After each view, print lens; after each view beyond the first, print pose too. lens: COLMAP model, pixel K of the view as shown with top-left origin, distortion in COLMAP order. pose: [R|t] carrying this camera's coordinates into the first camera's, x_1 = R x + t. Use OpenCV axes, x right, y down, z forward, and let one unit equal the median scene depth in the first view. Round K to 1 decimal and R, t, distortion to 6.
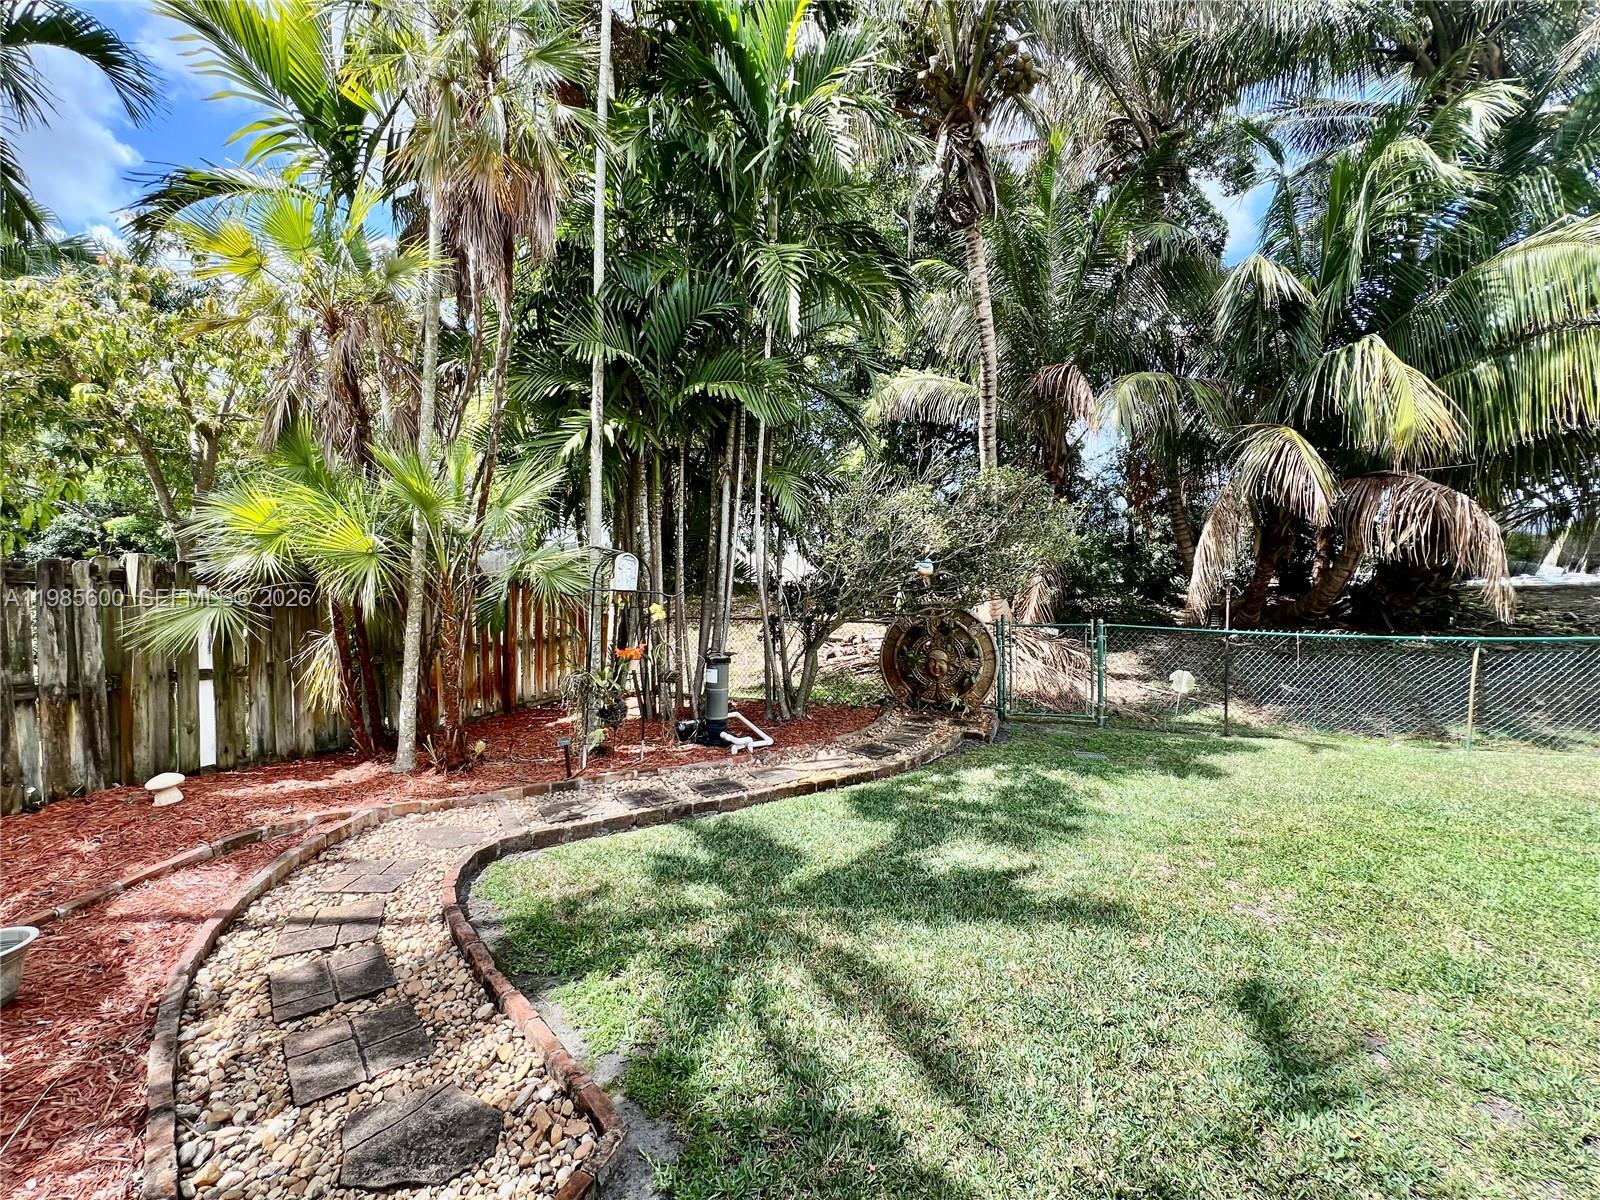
lens RADIAL K [[637.5, 0, 793.2], [0, 637.5, 596.0], [0, 0, 1]] dist [-0.003343, 0.000337]
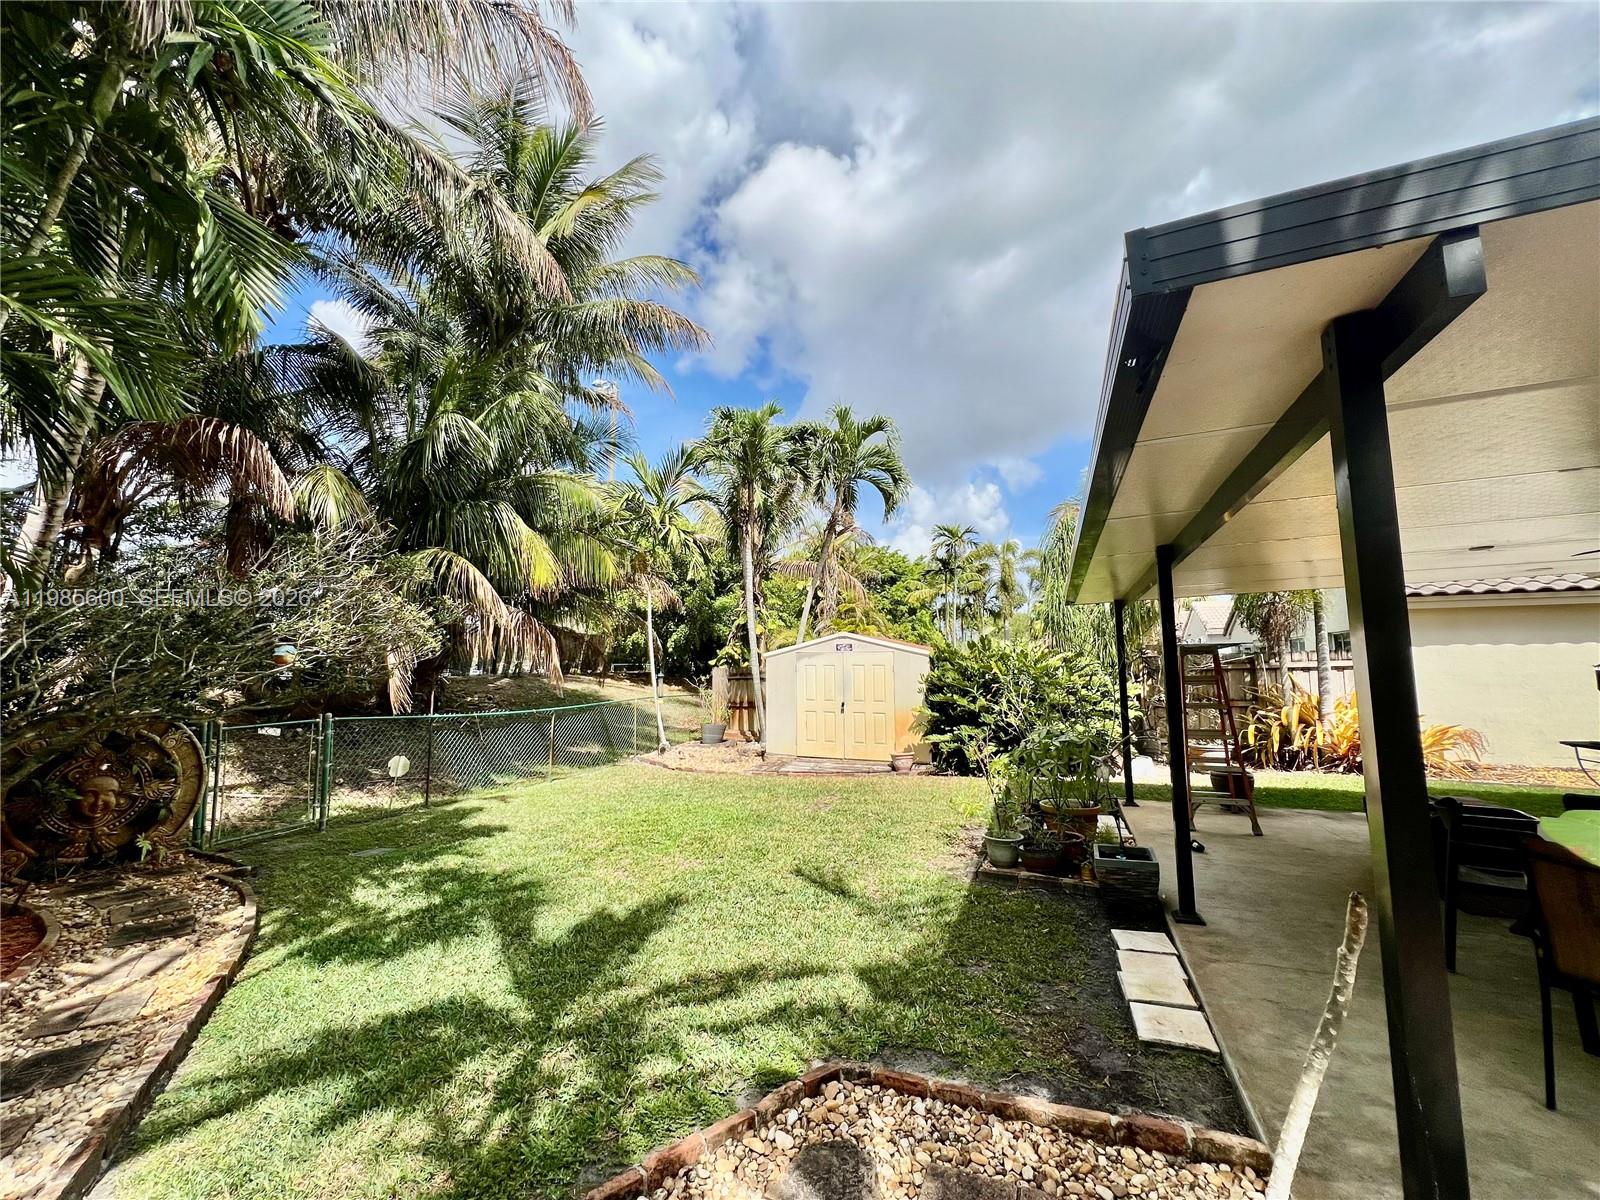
lens RADIAL K [[637.5, 0, 793.8], [0, 637.5, 602.5], [0, 0, 1]] dist [-0.003343, 0.000337]
pose [[0.081555, 0.108481, 0.990748, -0.524484], [0.027371, 0.993440, -0.111029, -0.004318], [-0.996293, 0.036172, 0.078050, 0.286233]]
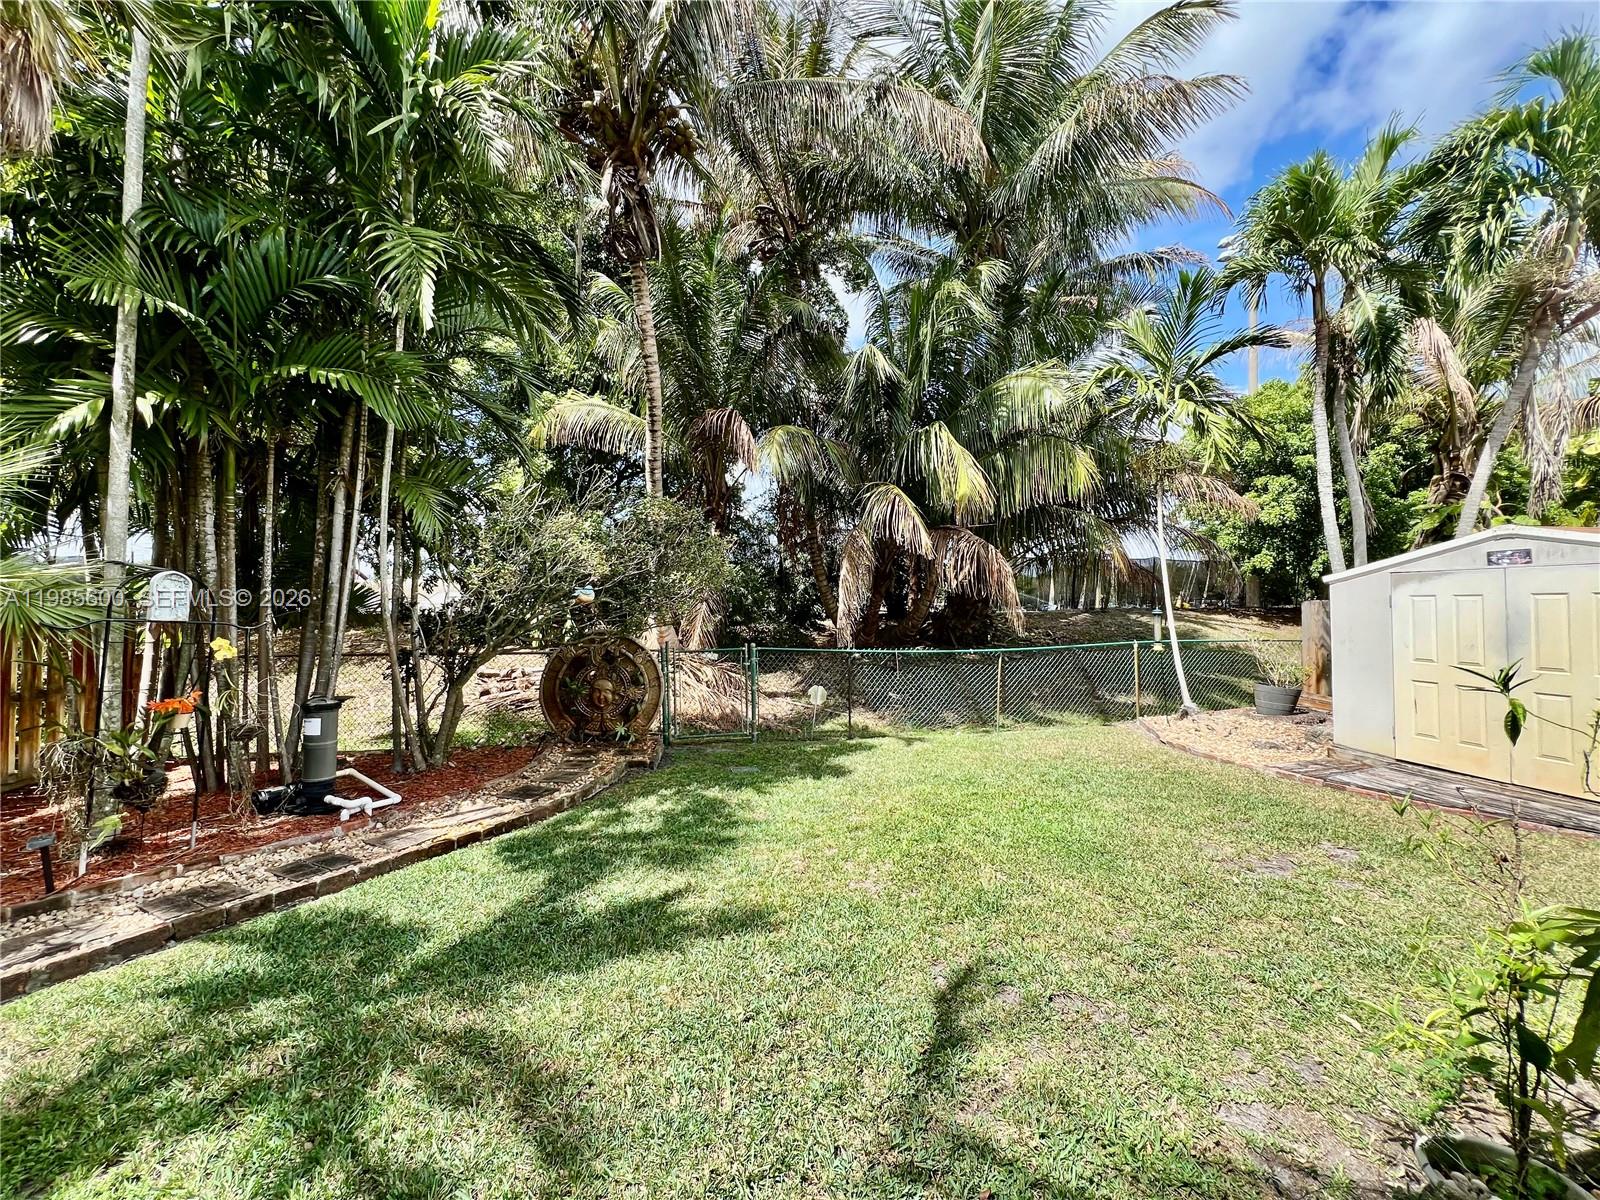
lens RADIAL K [[637.5, 0, 795.2], [0, 637.5, 597.1], [0, 0, 1]] dist [-0.003343, 0.000337]
pose [[0.875950, 0.007782, 0.482338, 0.017648], [0.013464, 0.999086, -0.040571, 0.002703], [-0.482213, 0.042033, 0.875045, -0.003500]]
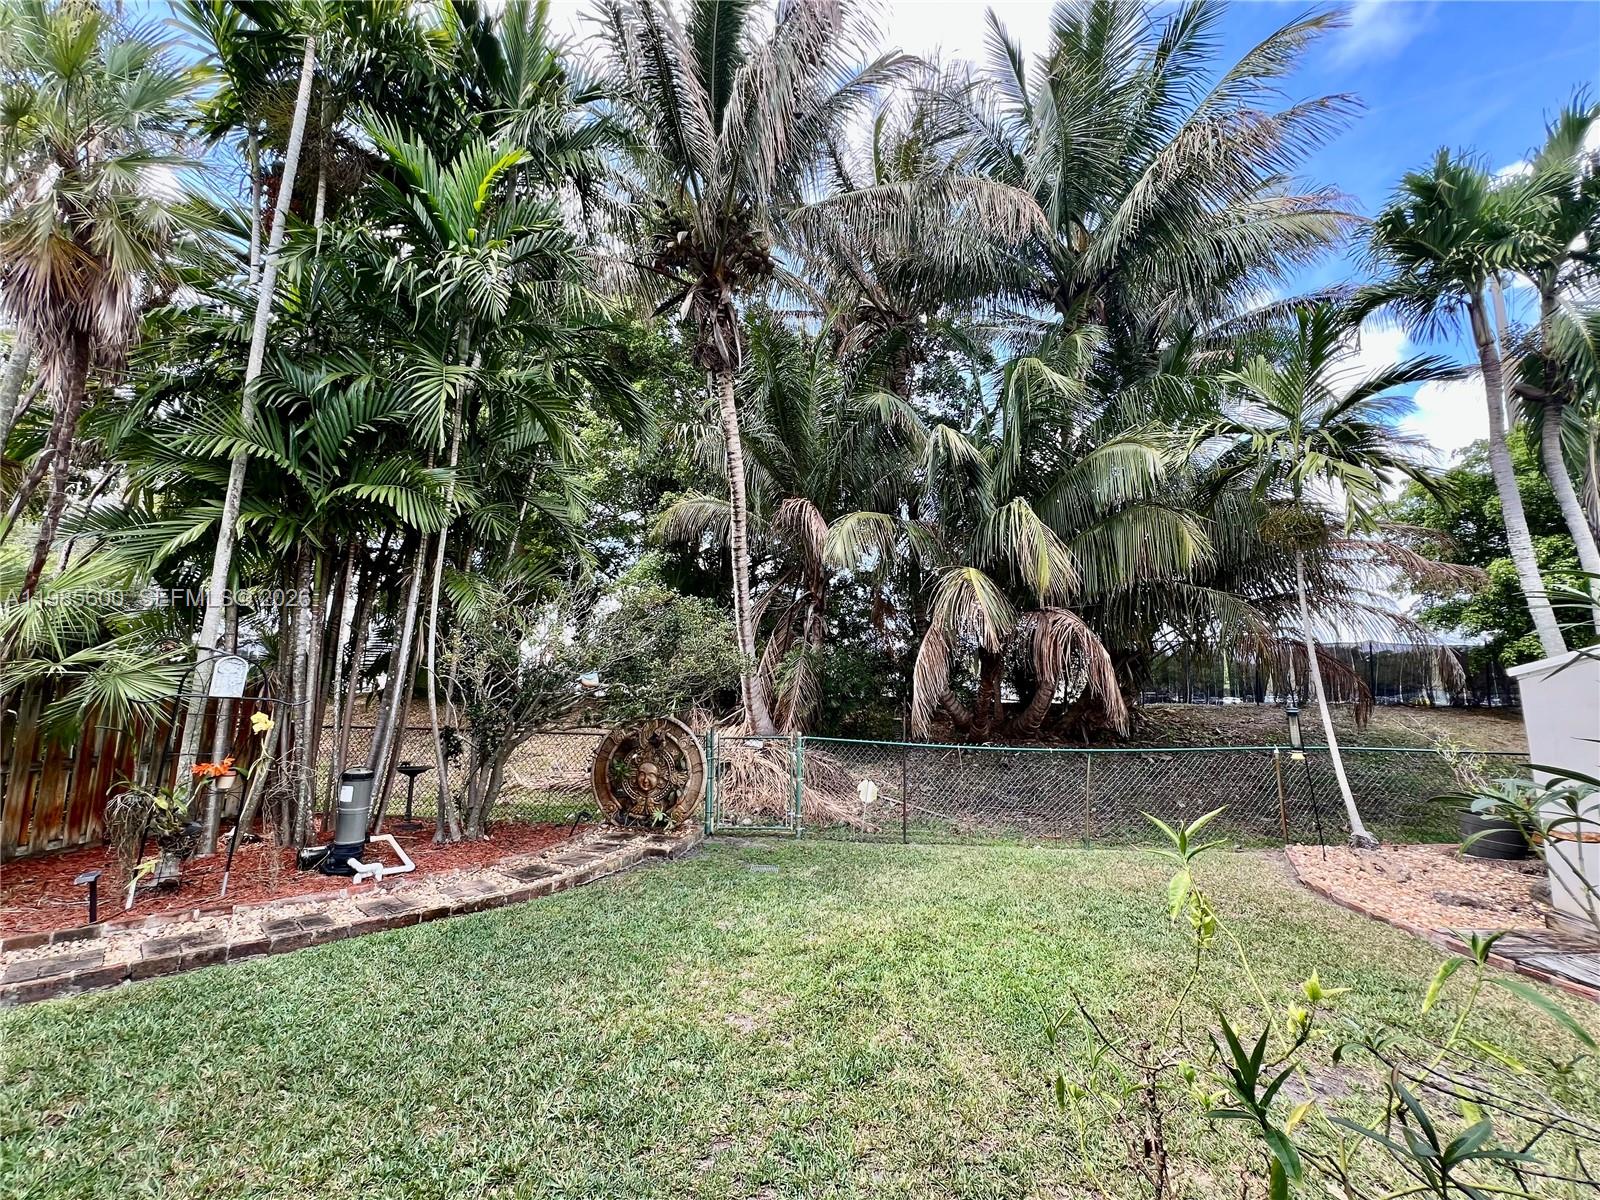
lens RADIAL K [[637.5, 0, 796.3], [0, 637.5, 598.1], [0, 0, 1]] dist [-0.003343, 0.000337]
pose [[0.972486, 0.052041, 0.227075, 0.282251], [-0.013217, 0.985485, -0.169249, -0.004806], [-0.232587, 0.161591, 0.959058, -0.066864]]
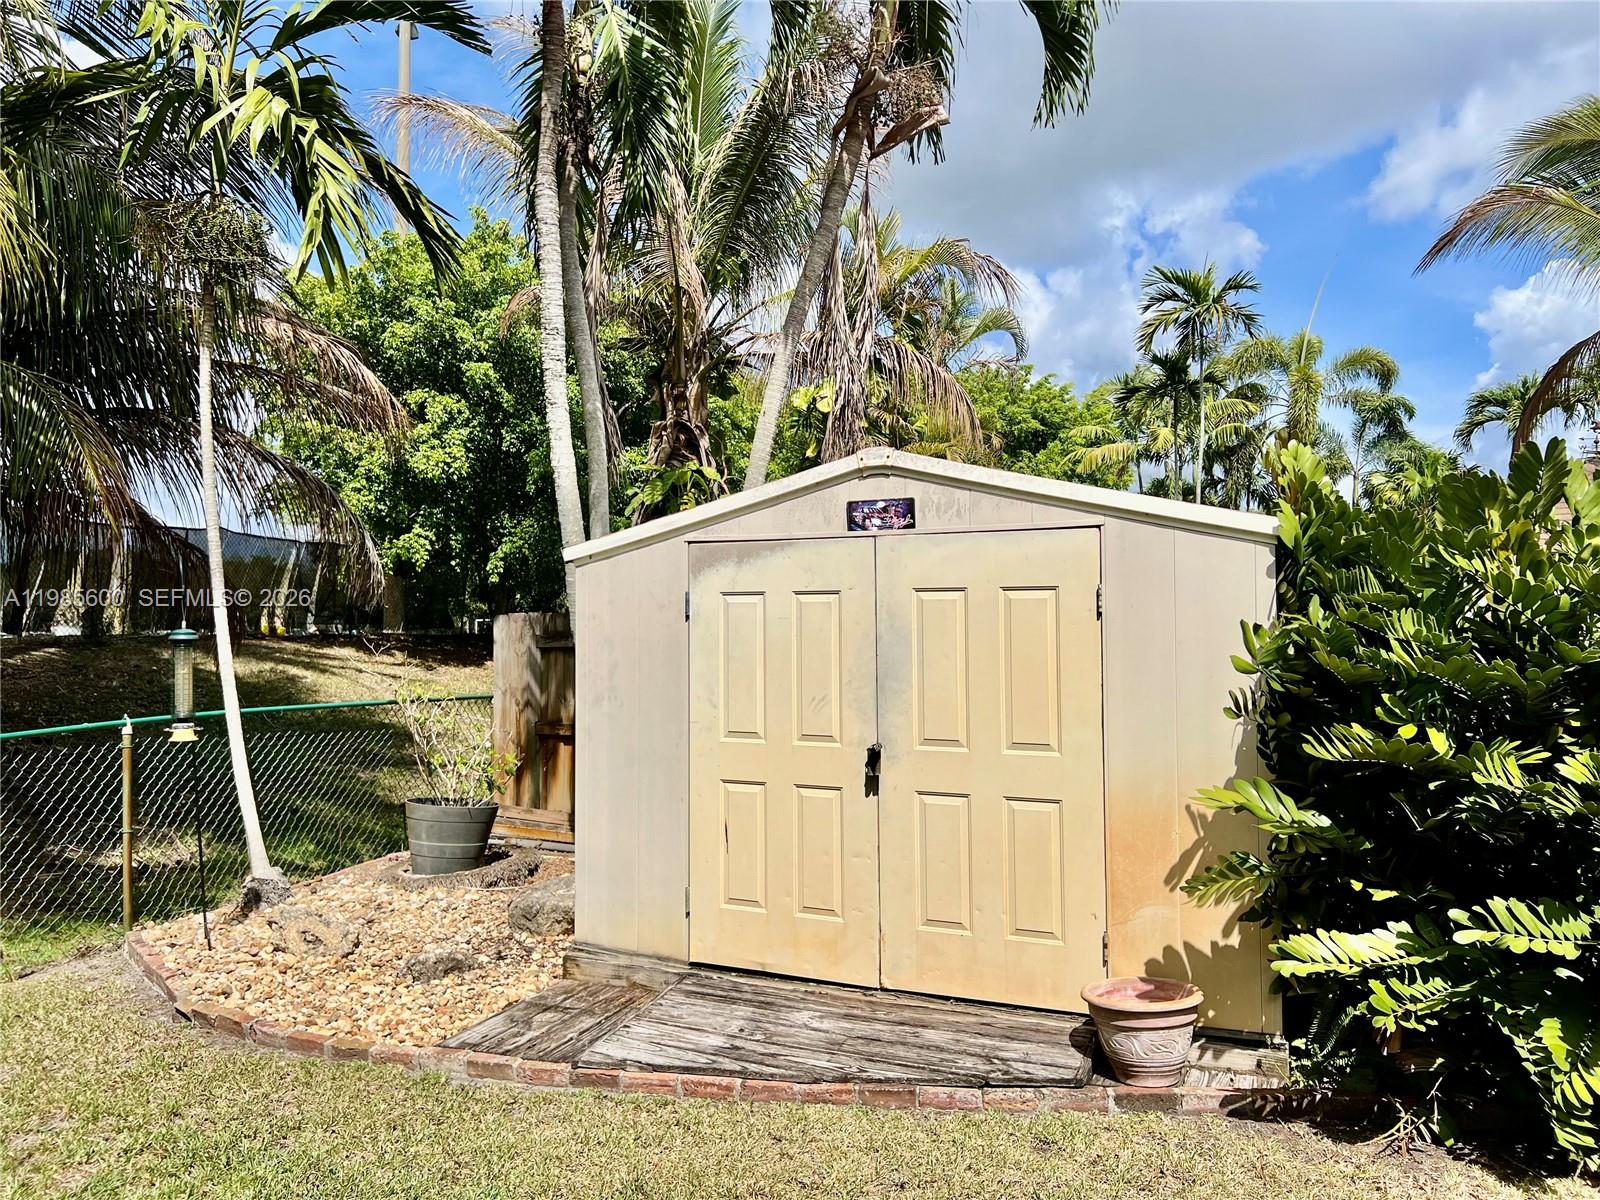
lens RADIAL K [[1202.4, 0, 807.2], [0, 1202.4, 602.8], [0, 0, 1]] dist [0.042677, -0.038735]
pose [[0.111163, 0.028515, 0.993393, 0.510207], [0.027565, 0.999115, -0.031764, 0.008240], [-0.993420, 0.030914, 0.110278, 0.251763]]
